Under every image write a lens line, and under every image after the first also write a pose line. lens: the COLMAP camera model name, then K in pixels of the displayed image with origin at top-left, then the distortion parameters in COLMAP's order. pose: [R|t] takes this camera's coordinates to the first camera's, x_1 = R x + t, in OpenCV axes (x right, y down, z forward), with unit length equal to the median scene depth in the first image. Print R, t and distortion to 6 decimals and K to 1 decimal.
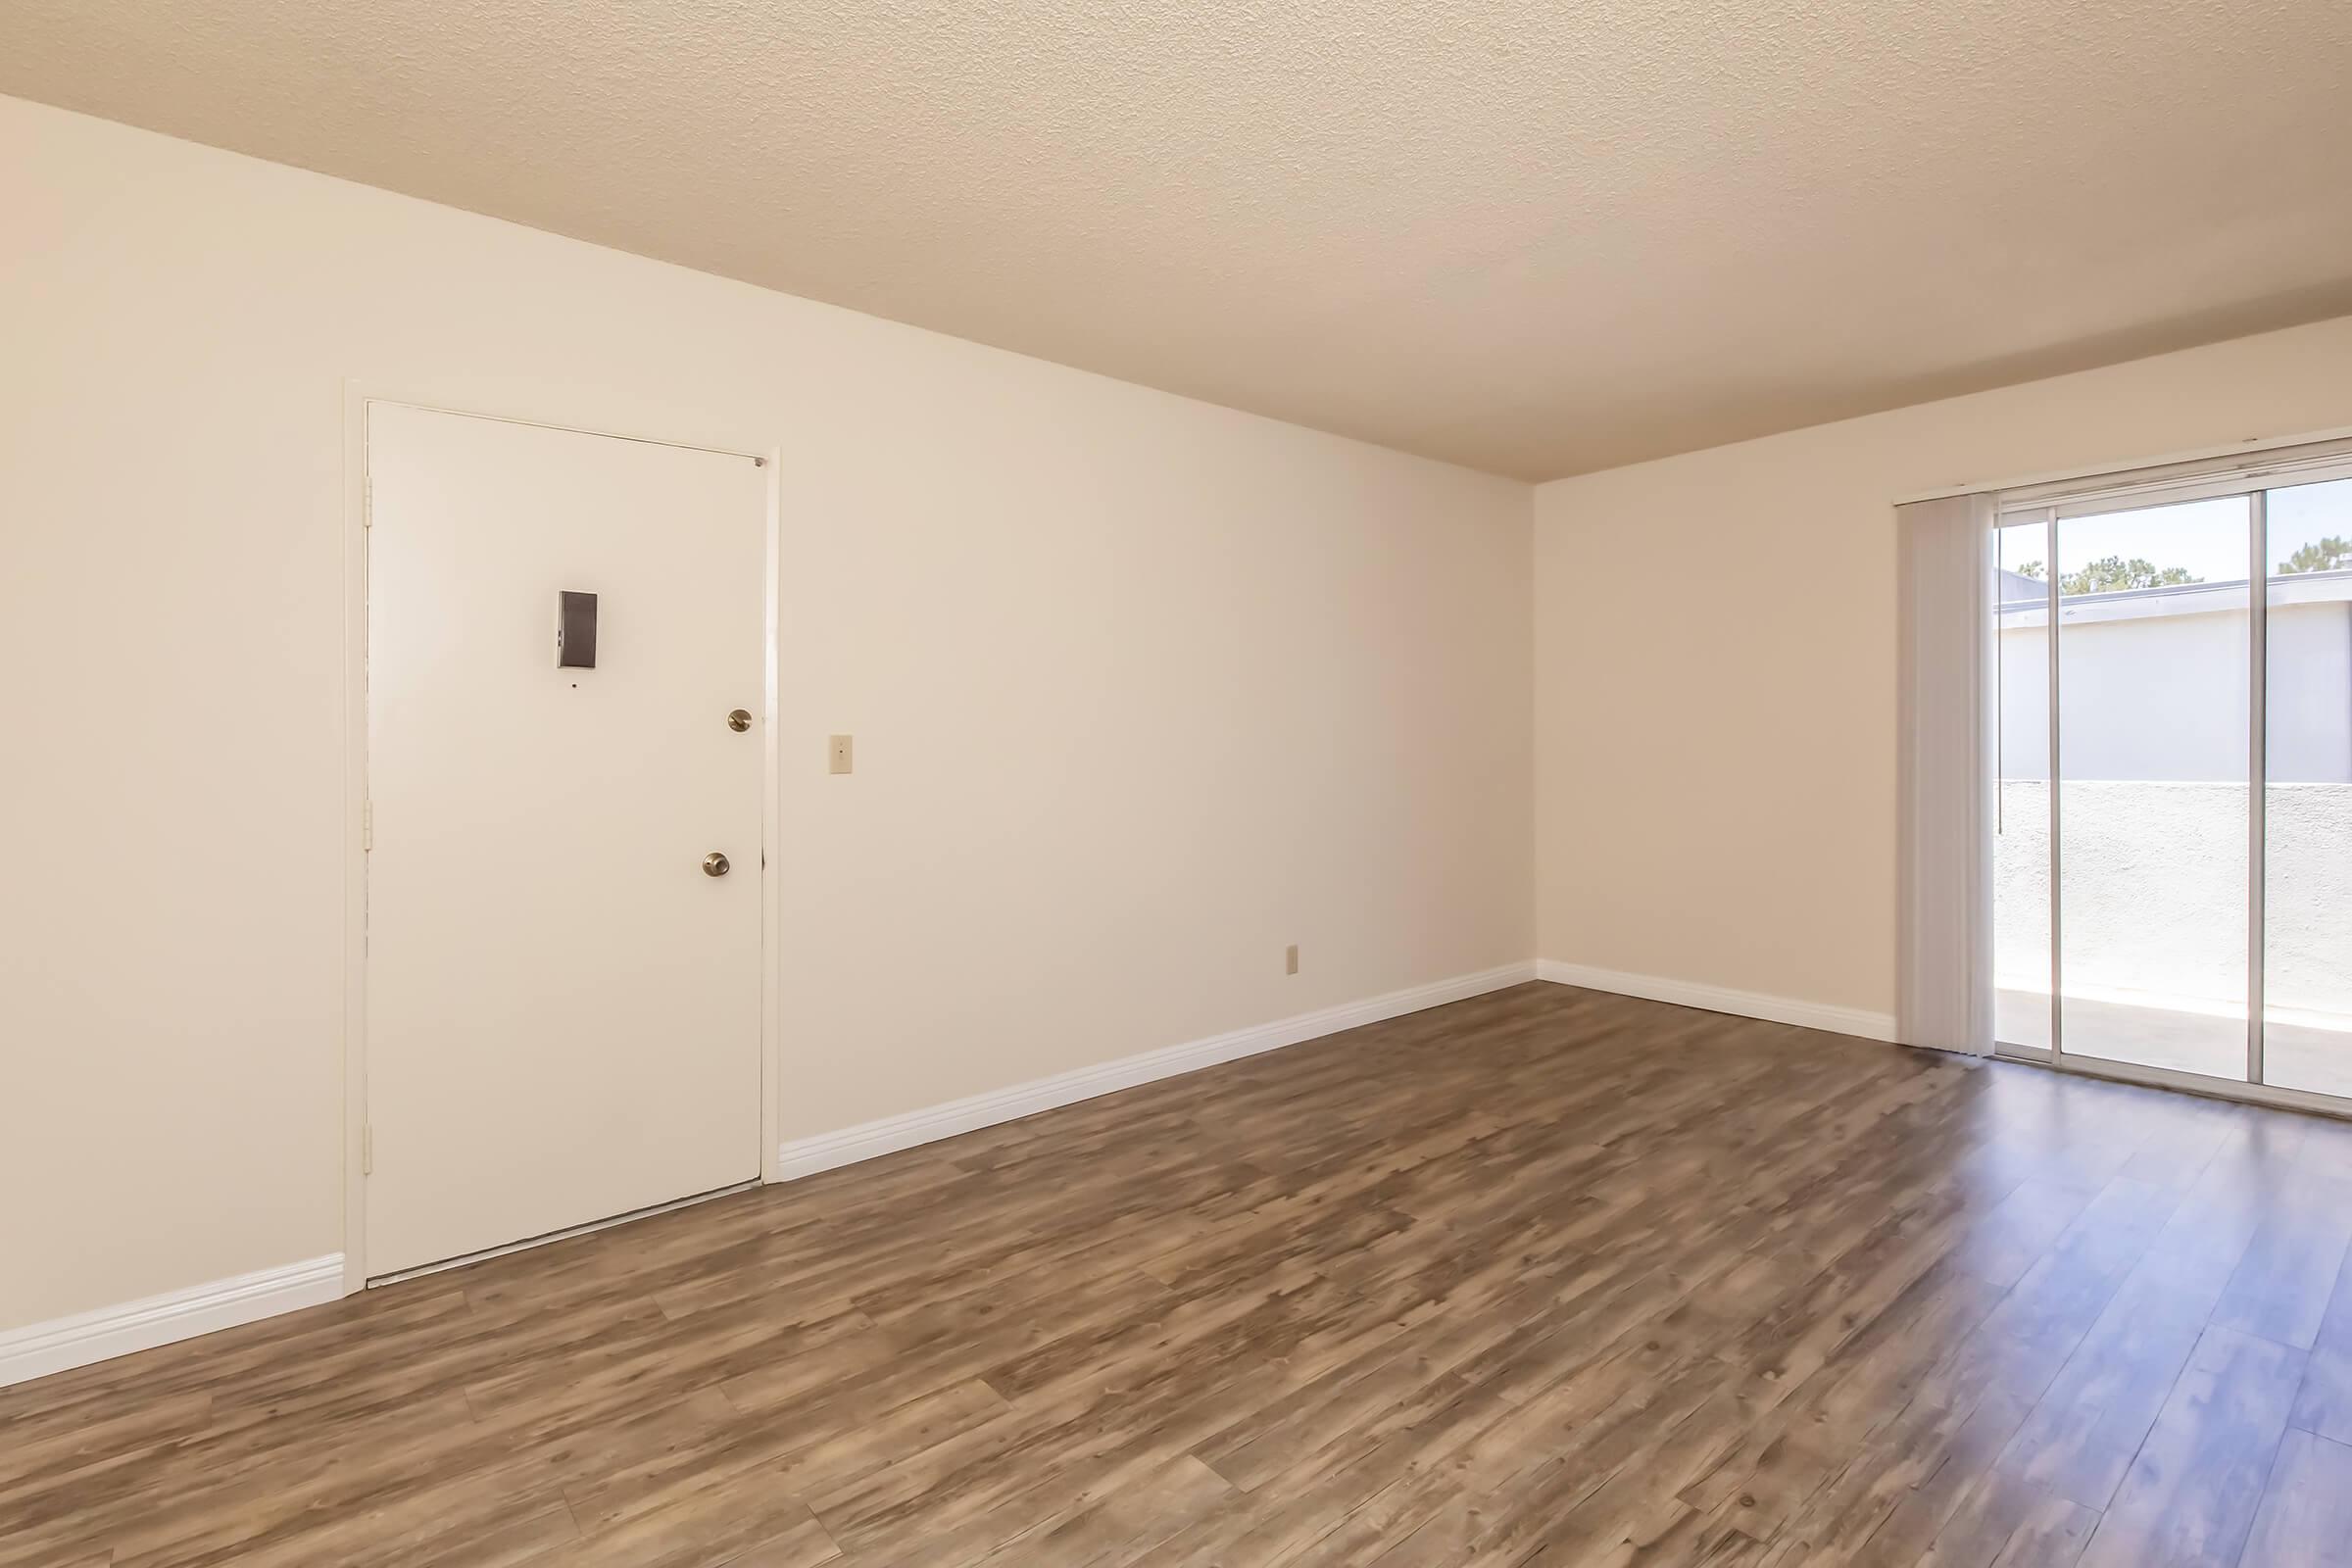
lens RADIAL K [[1097.7, 0, 1176.0], [0, 1097.7, 784.0], [0, 0, 1]] dist [0.012068, -0.000112]
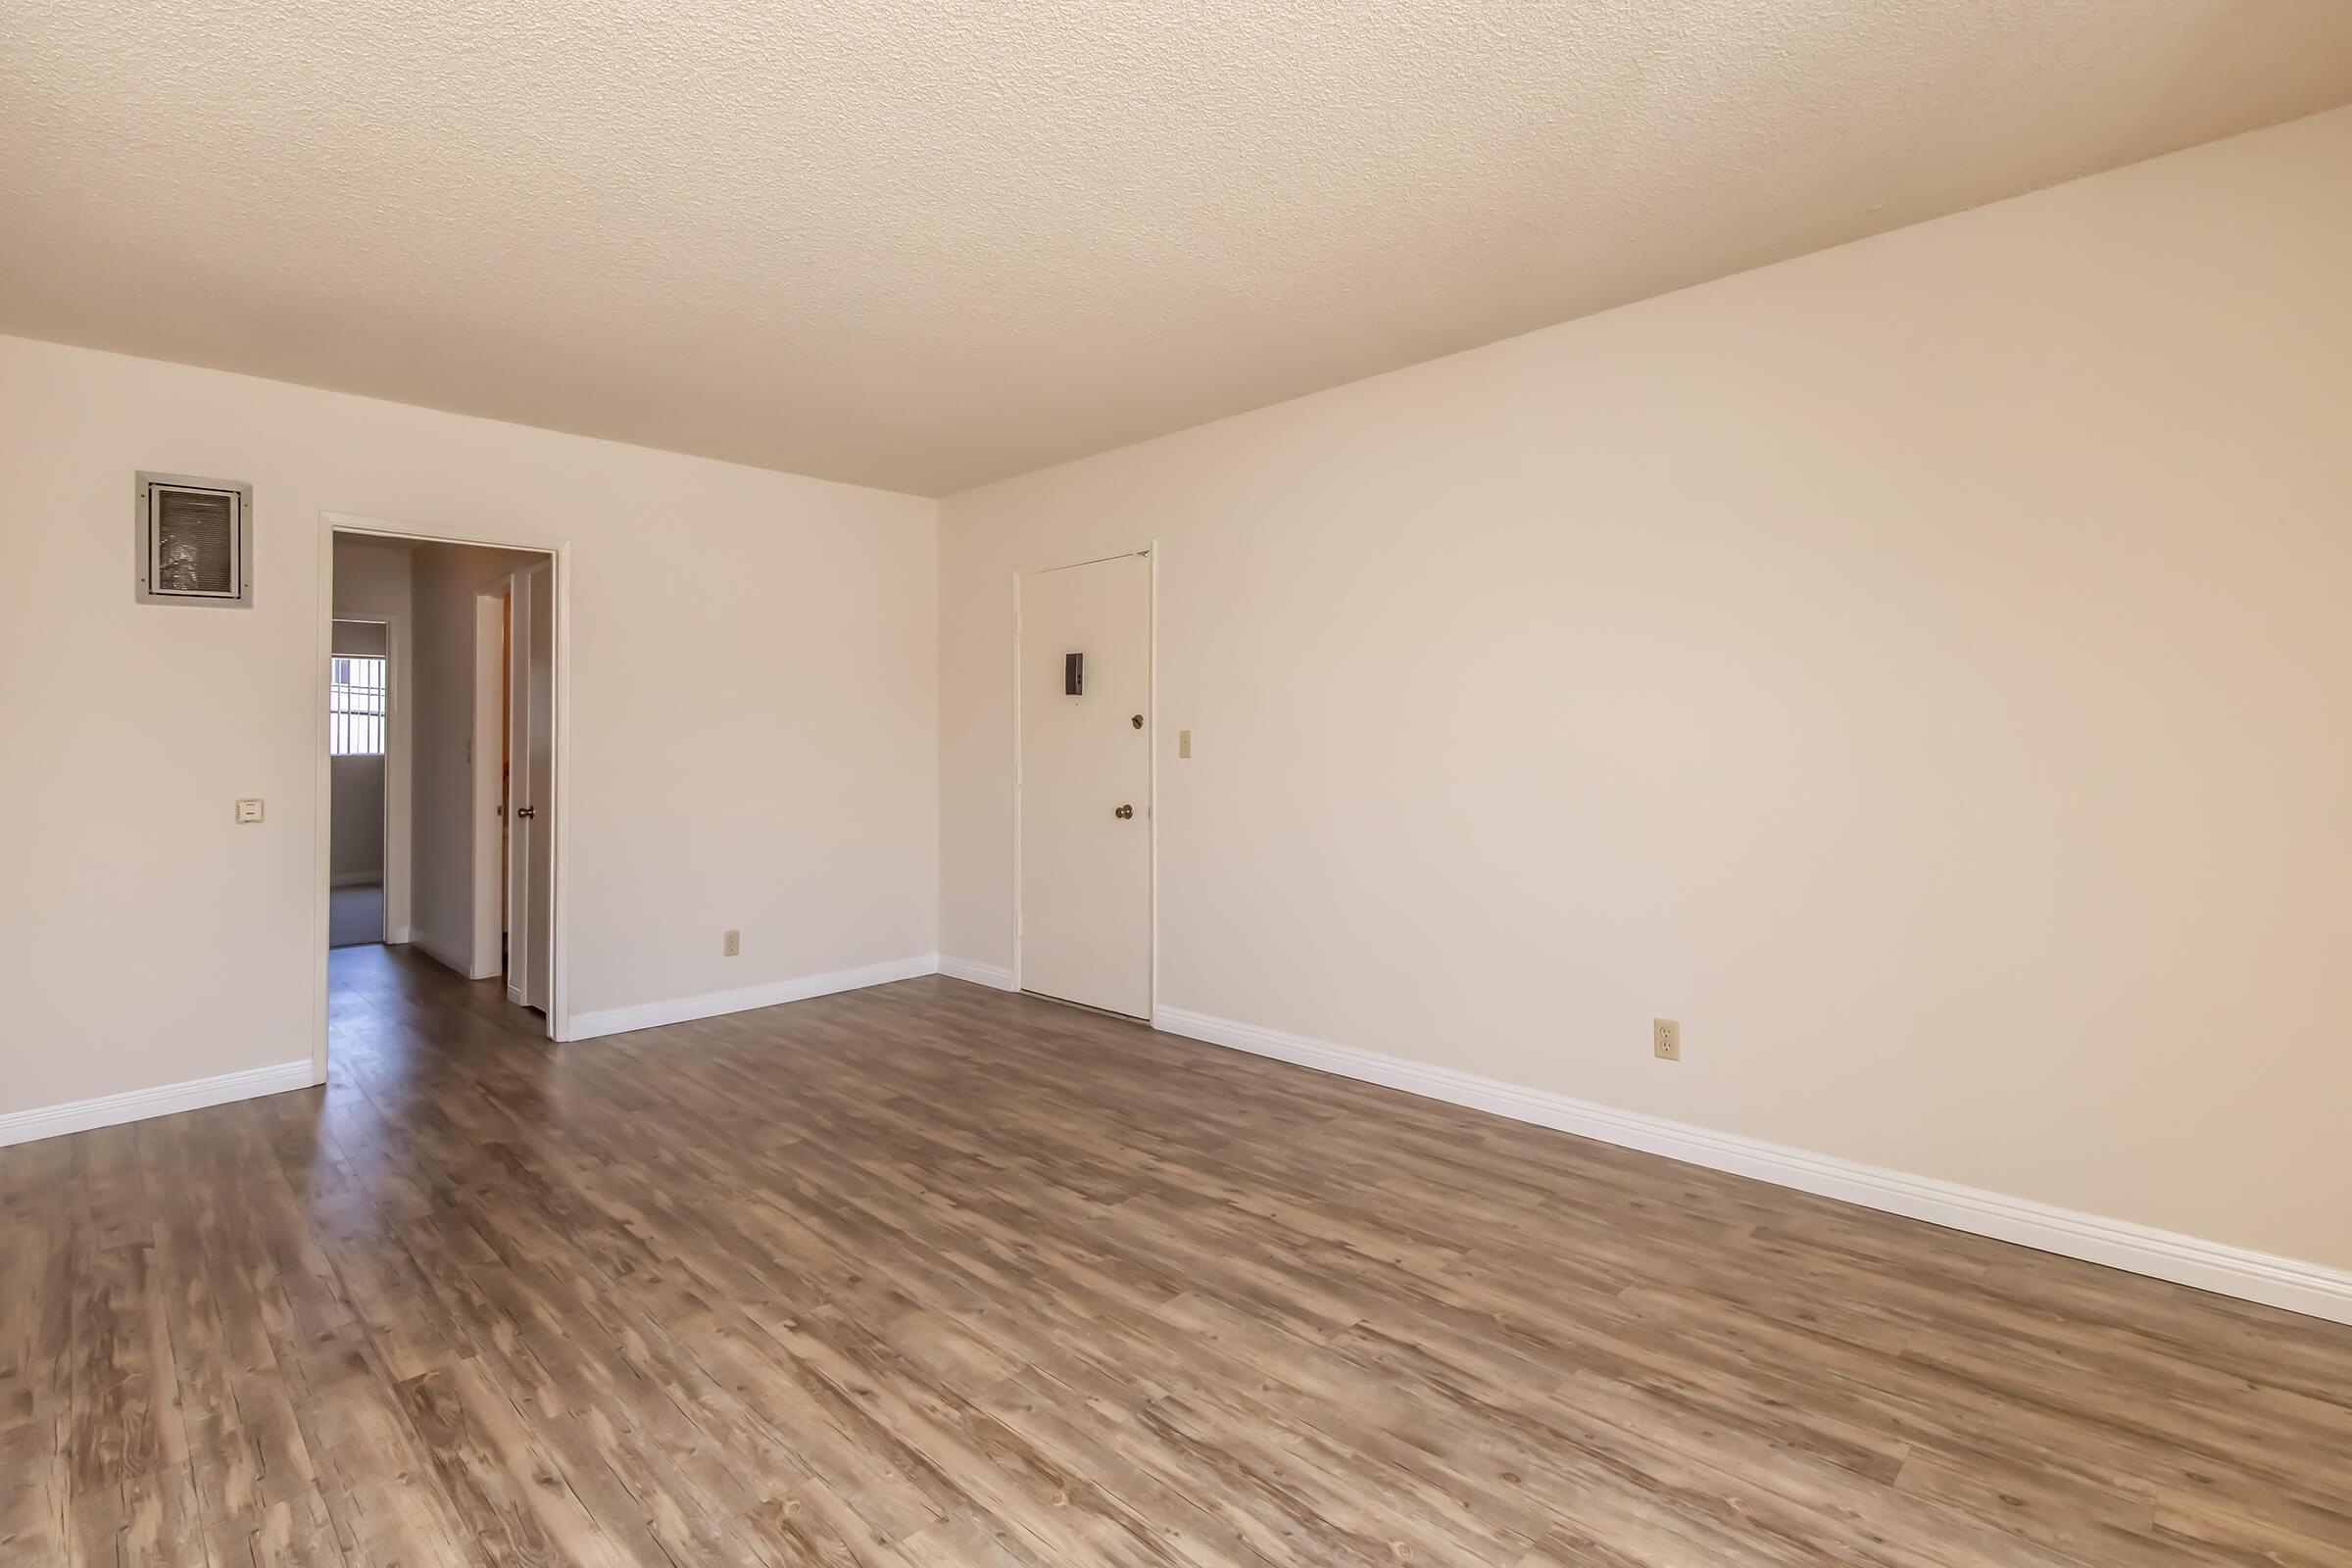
lens RADIAL K [[1126.3, 0, 1174.7], [0, 1126.3, 734.3], [0, 0, 1]] dist [0.010924, -0.000751]
pose [[0.099986, 0.007282, -0.994962, 1.373853], [-0.033980, 0.999415, 0.003900, -0.054051], [0.994408, 0.033419, 0.100175, 1.015560]]
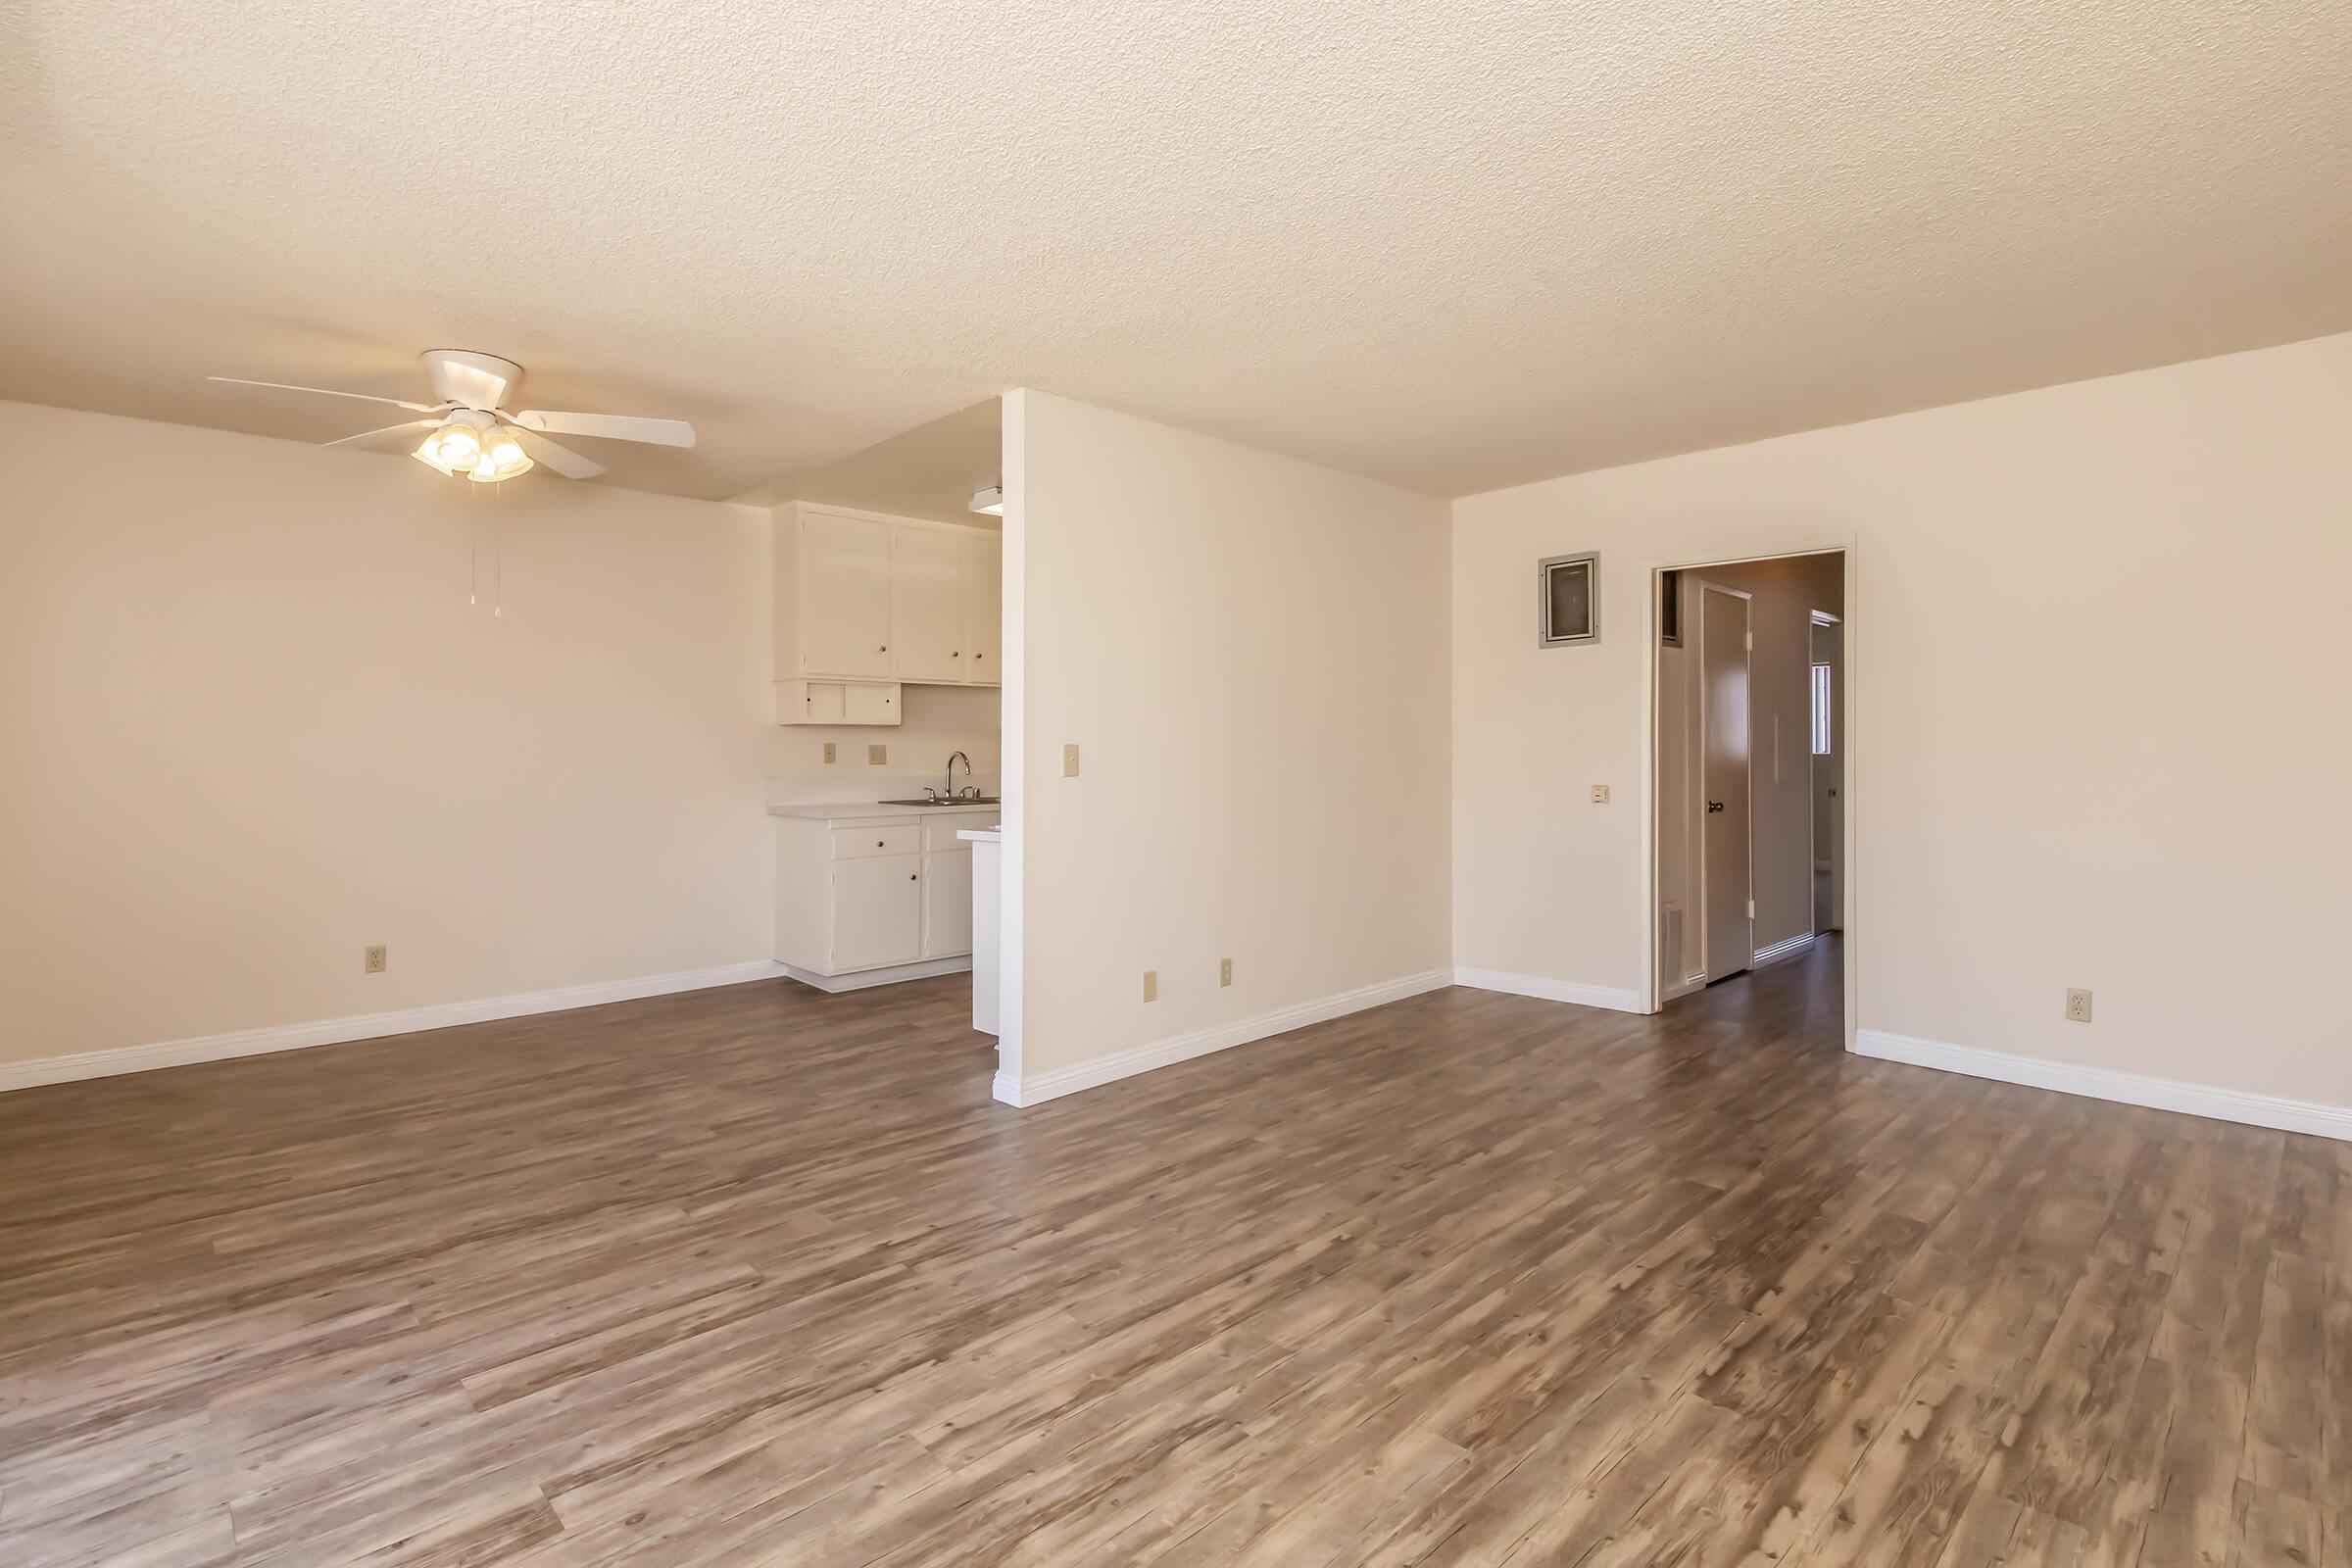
lens RADIAL K [[1103.3, 0, 1166.1], [0, 1103.3, 757.9], [0, 0, 1]] dist [0.001299, -0.000819]
pose [[-0.998114, 0.014973, -0.059533, 0.665778], [0.011685, 0.998407, 0.055204, -0.086836], [0.060265, 0.054405, -0.996699, 1.838599]]
